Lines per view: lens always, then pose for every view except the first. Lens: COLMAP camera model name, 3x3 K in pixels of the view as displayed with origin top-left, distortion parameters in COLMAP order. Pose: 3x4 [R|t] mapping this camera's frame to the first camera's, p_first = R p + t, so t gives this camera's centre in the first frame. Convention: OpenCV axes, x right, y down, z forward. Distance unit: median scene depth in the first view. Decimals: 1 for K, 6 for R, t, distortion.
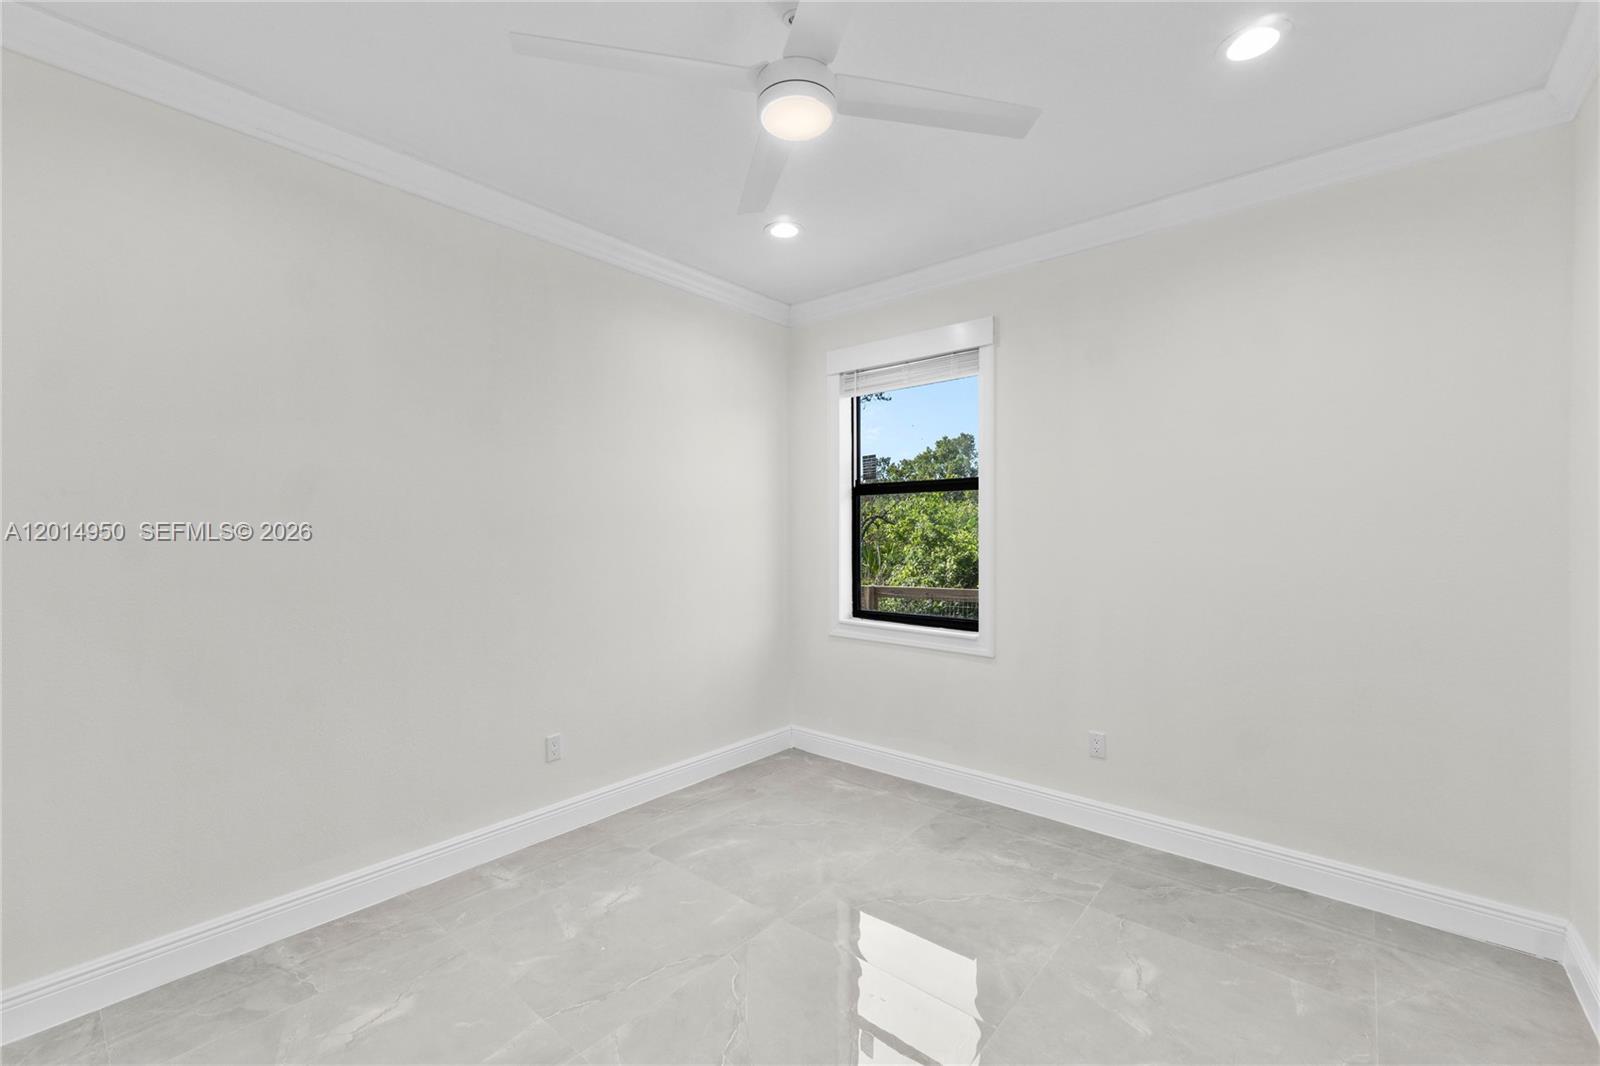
lens RADIAL K [[671.5, 0, 796.5], [0, 671.5, 531.2], [0, 0, 1]] dist [0.010252, -0.000454]
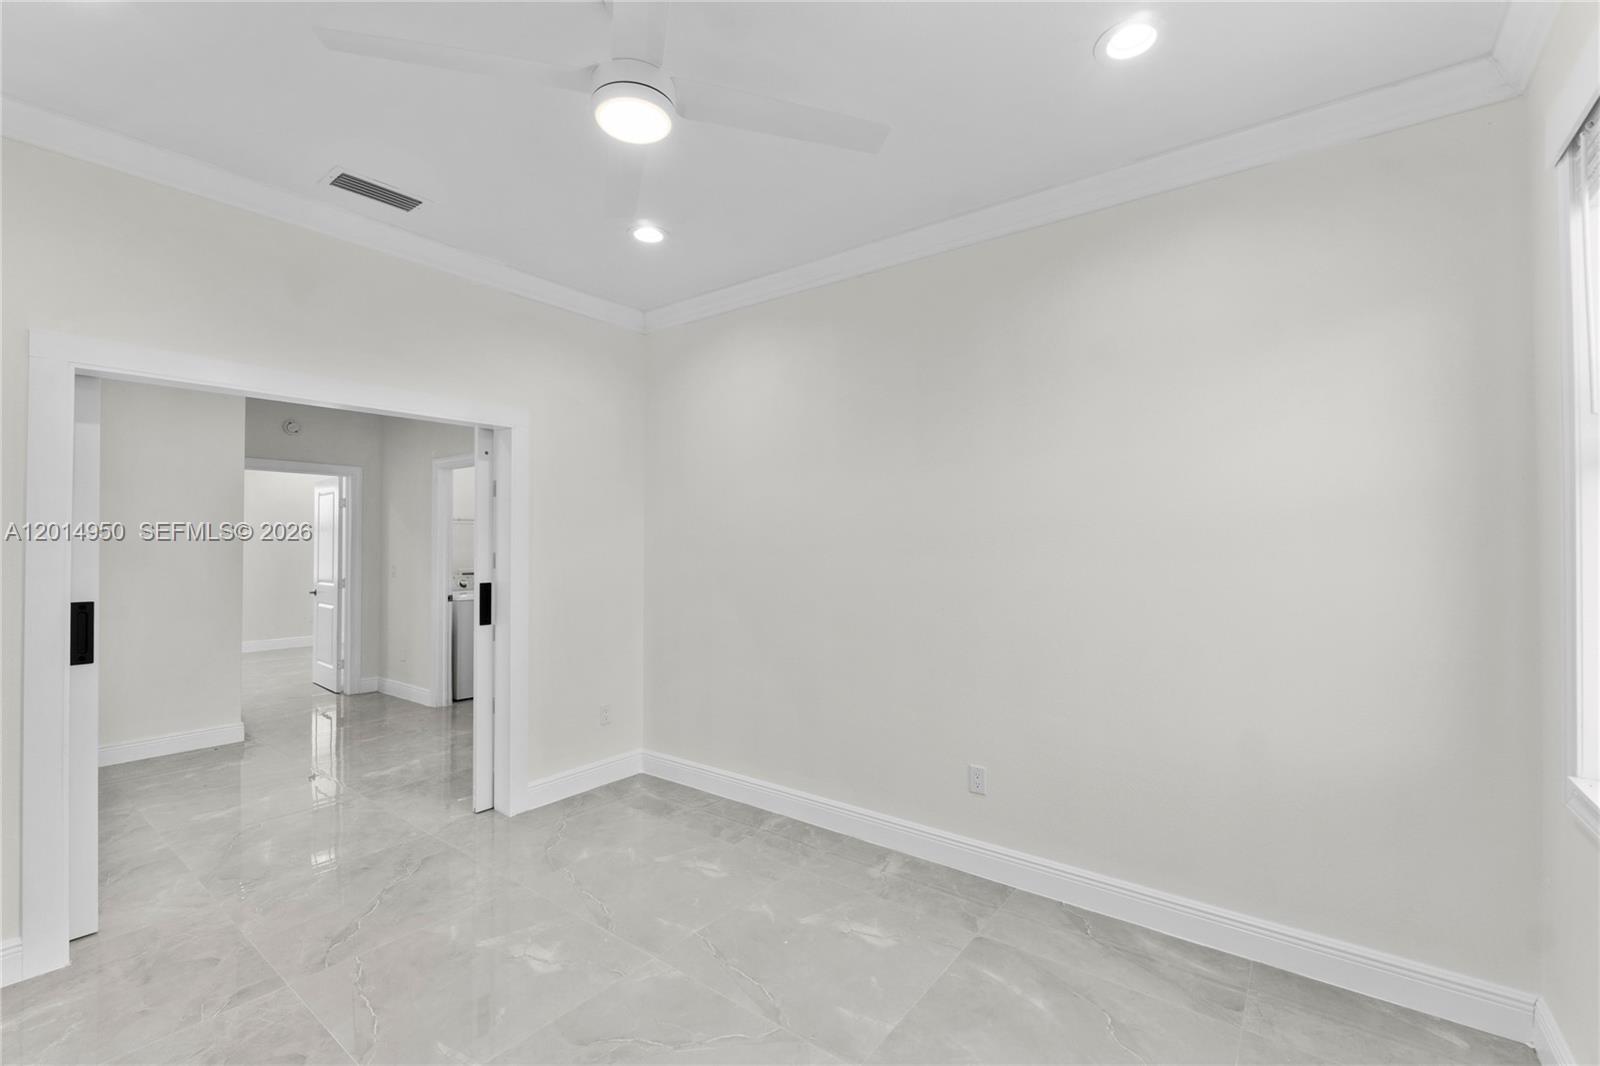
lens RADIAL K [[686.4, 0, 796.3], [0, 686.4, 537.8], [0, 0, 1]] dist [-0.002155, -0.000492]
pose [[0.048722, -0.009774, -0.998765, 0.661845], [-0.002004, 0.999949, -0.009884, -0.004769], [0.998810, 0.002483, 0.048700, 0.800436]]
